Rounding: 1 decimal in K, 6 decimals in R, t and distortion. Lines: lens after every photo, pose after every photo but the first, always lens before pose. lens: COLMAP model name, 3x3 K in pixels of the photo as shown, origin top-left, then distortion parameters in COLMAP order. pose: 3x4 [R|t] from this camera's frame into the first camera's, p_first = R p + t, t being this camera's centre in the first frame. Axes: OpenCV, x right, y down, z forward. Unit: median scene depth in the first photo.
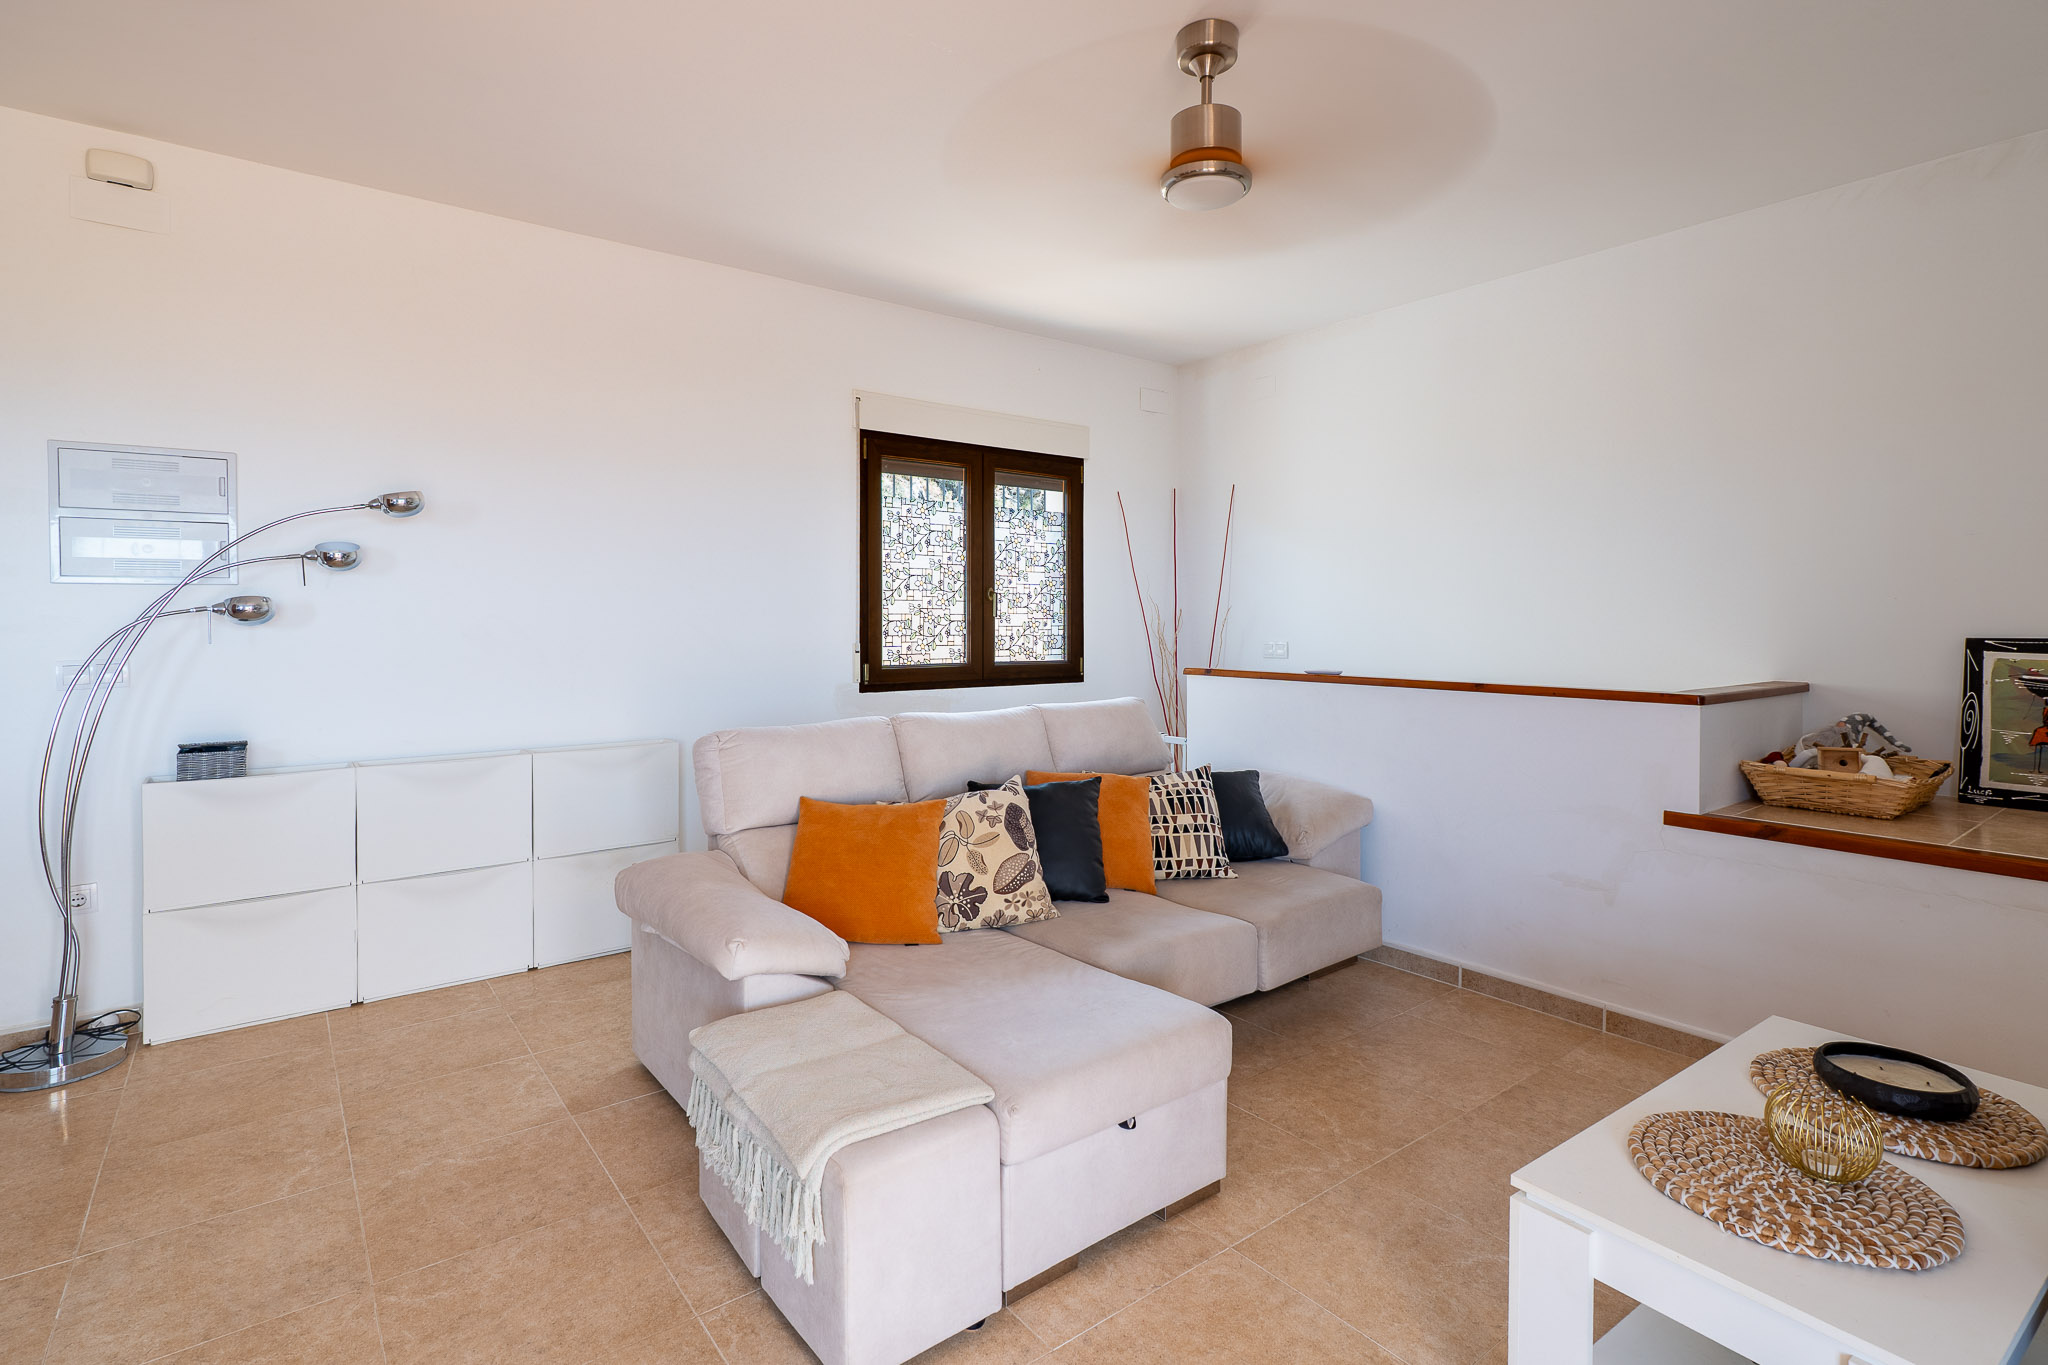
lens RADIAL K [[978.7, 0, 1024.8], [0, 978.7, 638.9], [0, 0, 1]] dist [-0.000525, 0.000578]
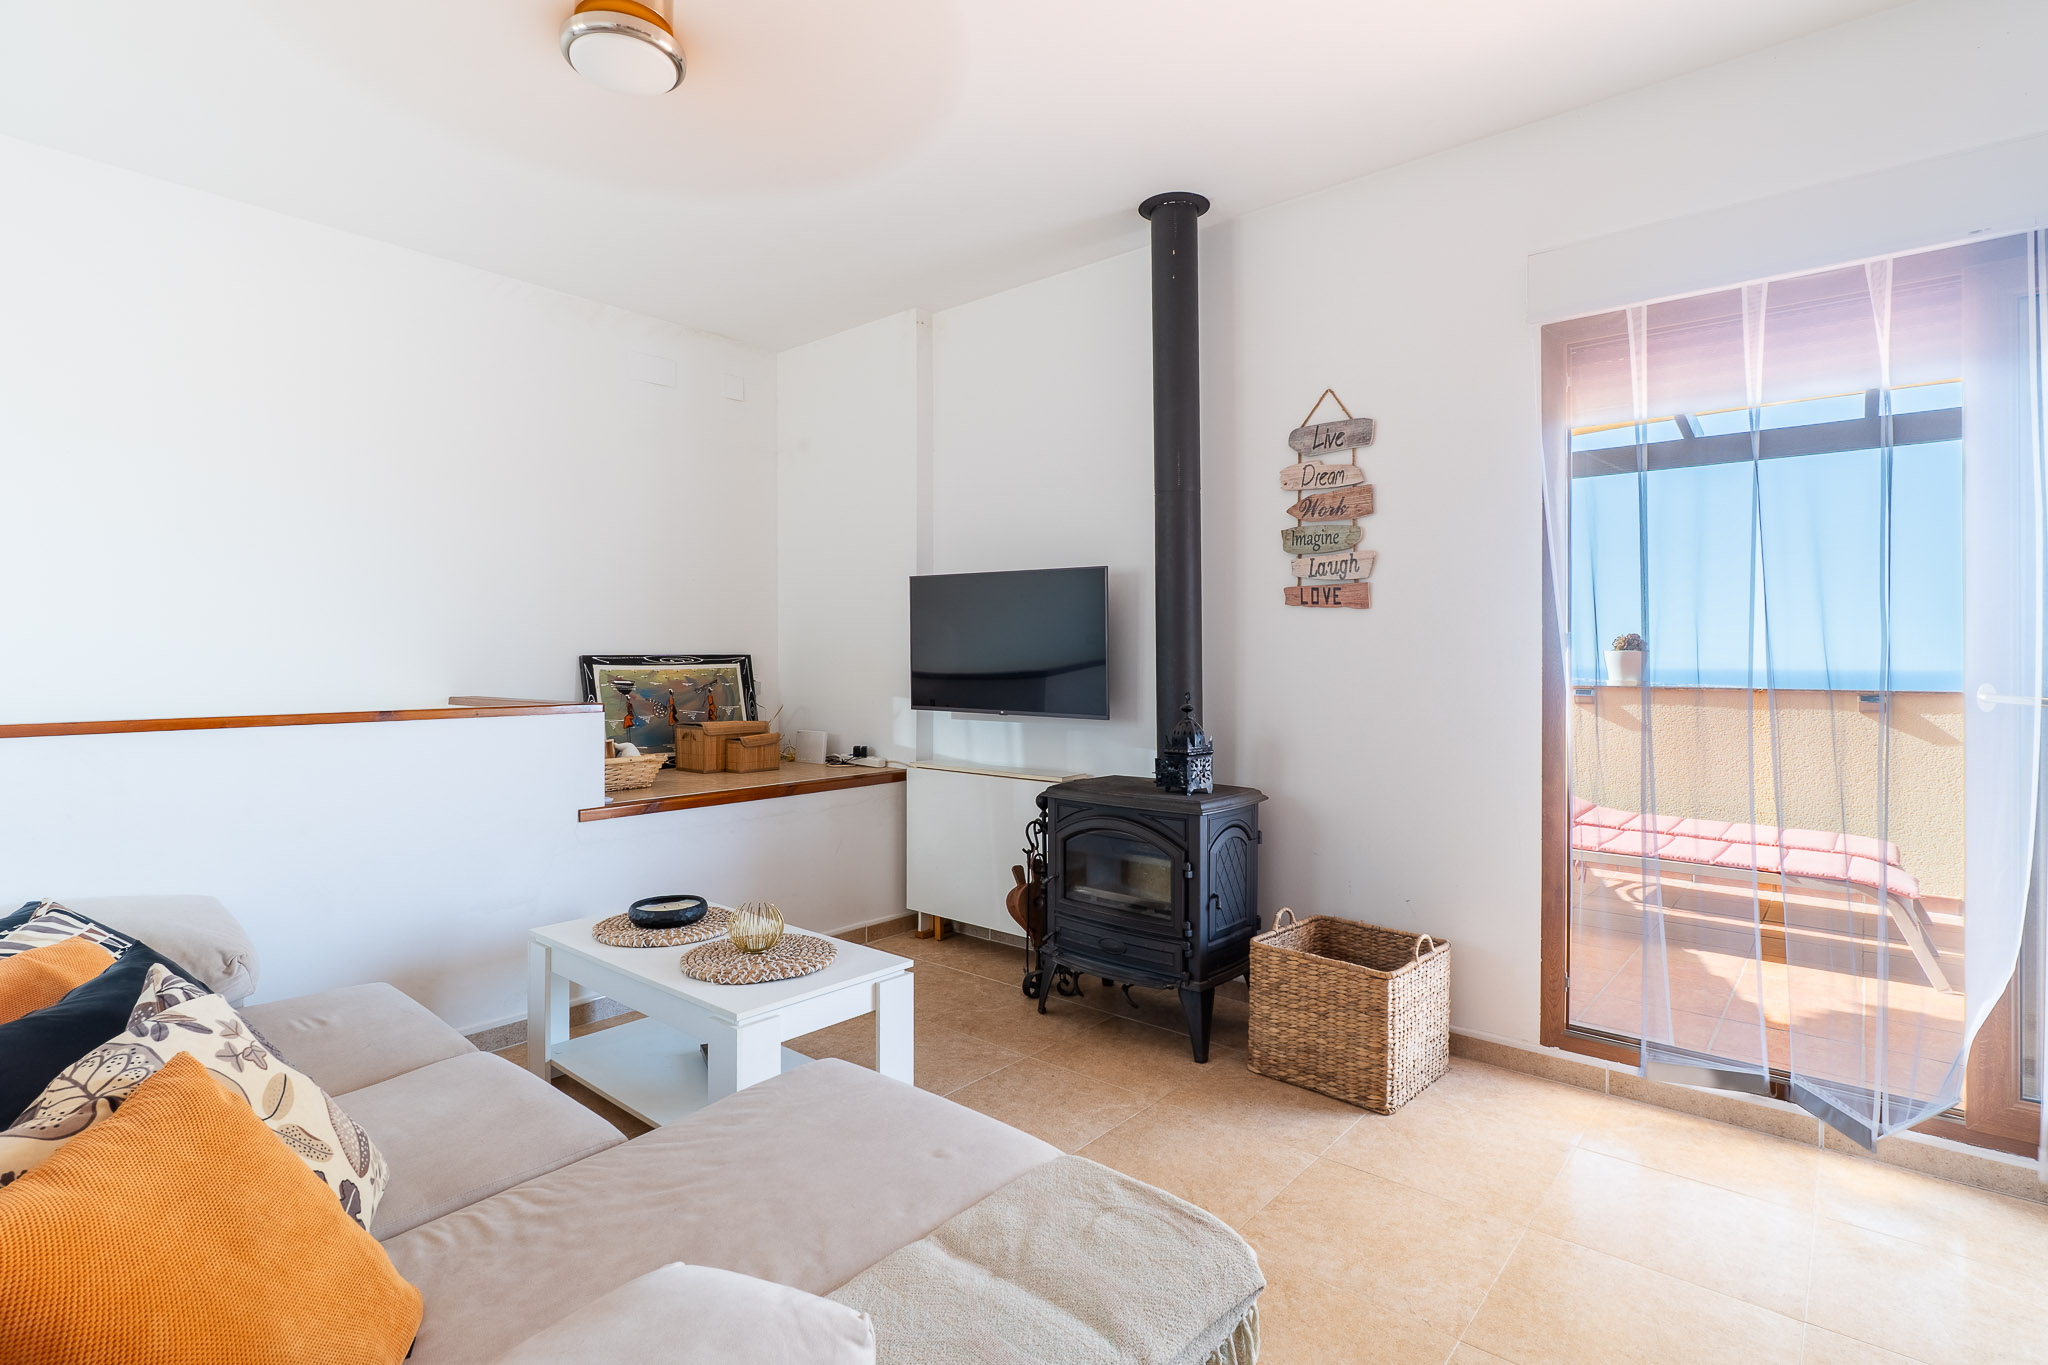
lens RADIAL K [[993.4, 0, 1032.3], [0, 993.4, 658.6], [0, 0, 1]] dist [0.001795, -0.000429]
pose [[-0.206832, -0.003097, 0.978372, -0.532003], [0.018429, 0.999805, 0.007061, 0.005800], [-0.978203, 0.019491, -0.206735, 0.700422]]
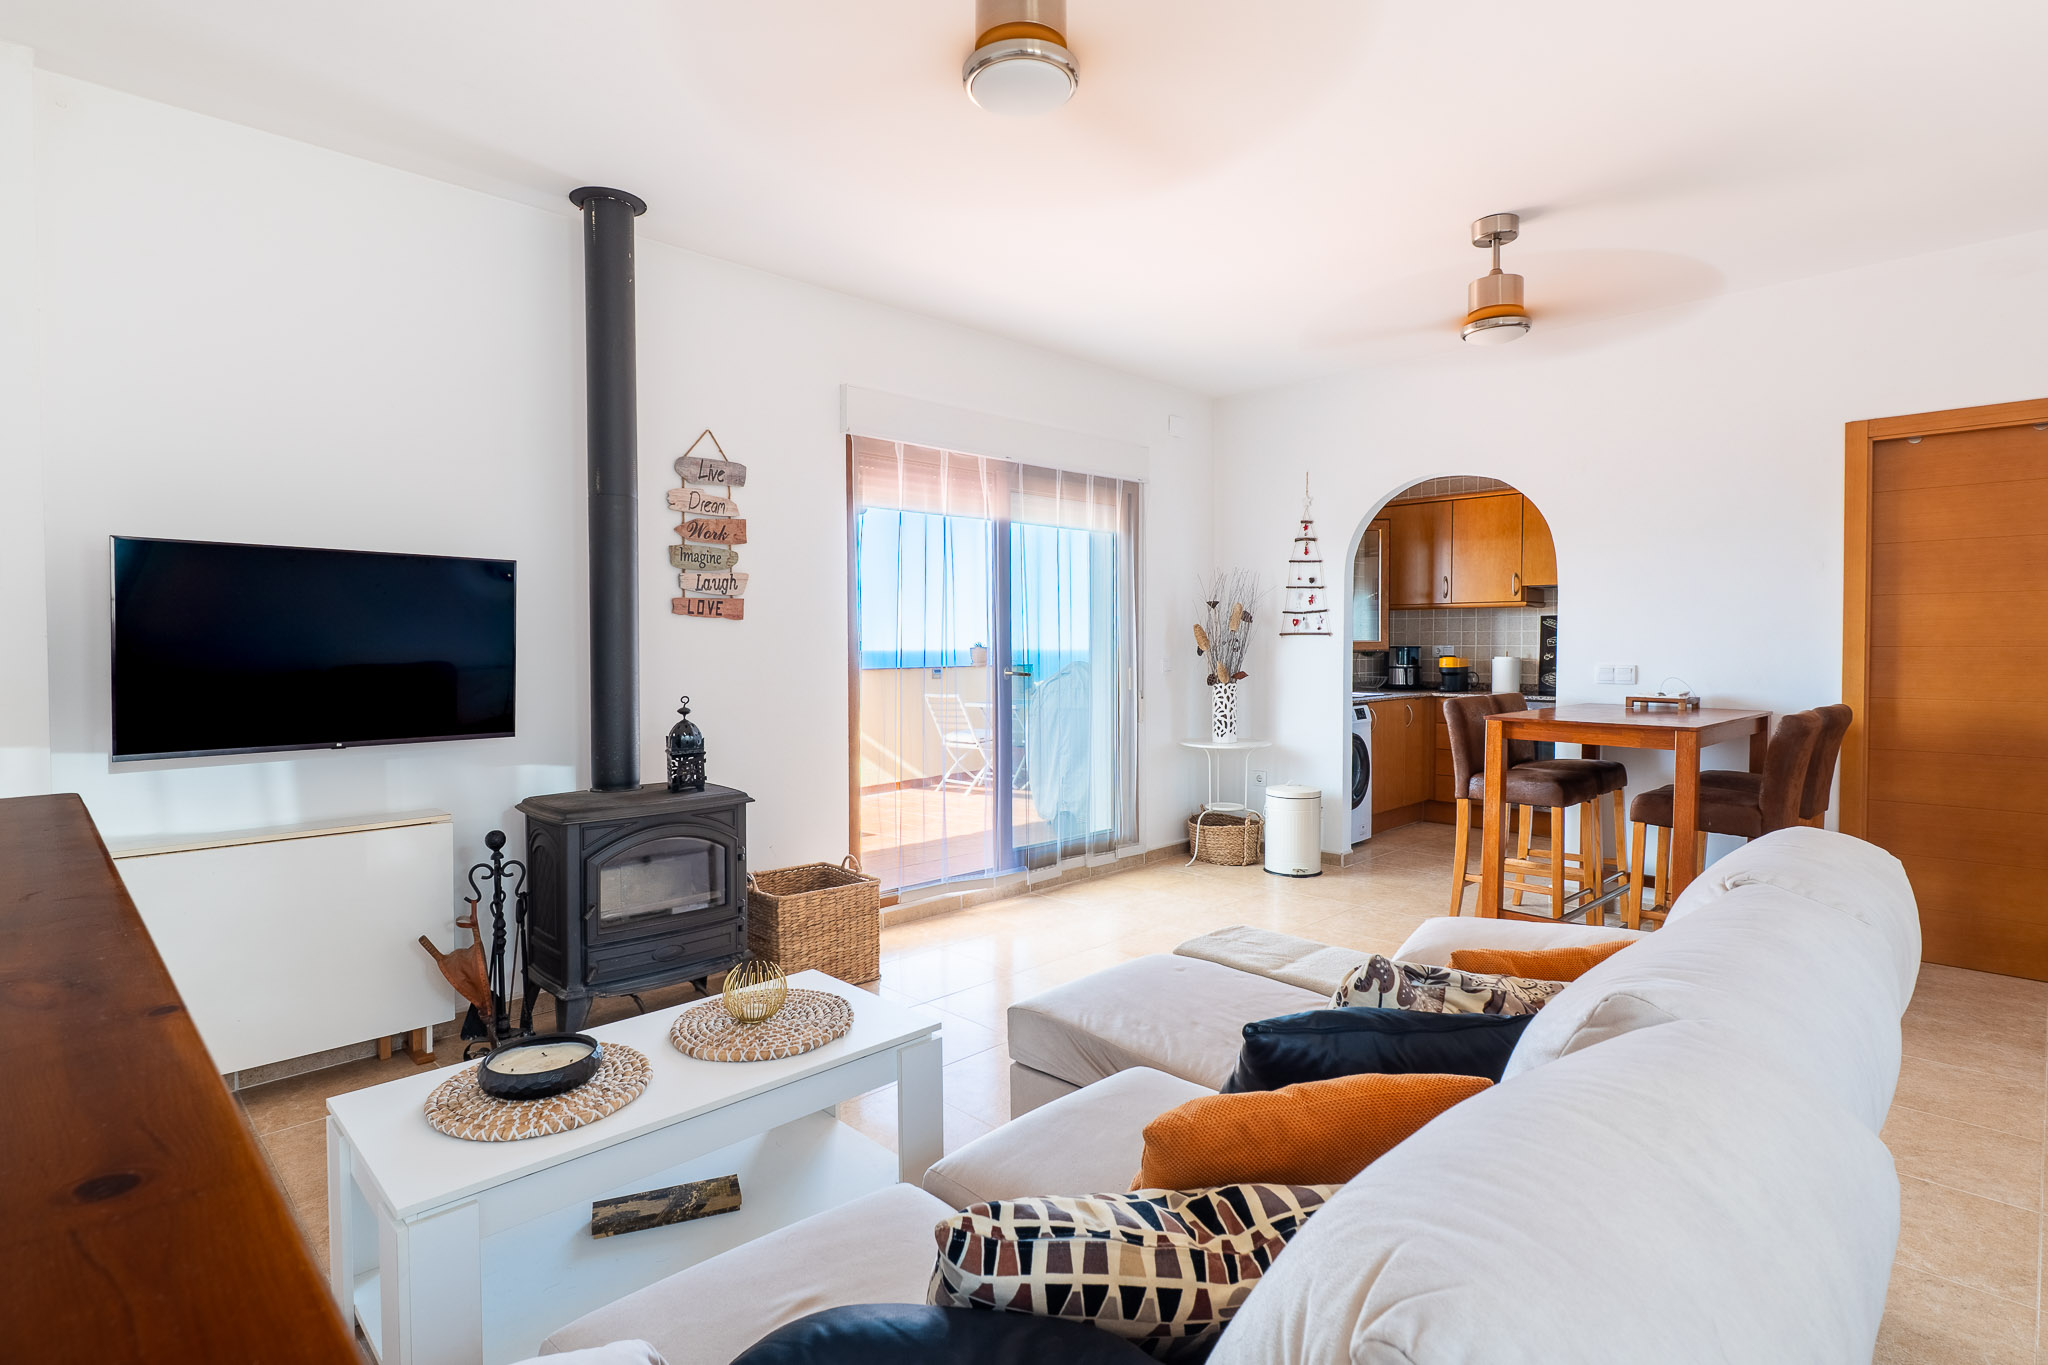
lens RADIAL K [[1006.4, 0, 999.2], [0, 1006.4, 667.6], [0, 0, 1]] dist [-0.000827, -0.000692]
pose [[-0.996008, 0.005756, -0.089081, 0.202970], [0.001647, 0.998934, 0.046136, -0.030764], [0.089251, 0.045805, -0.994955, 1.465944]]
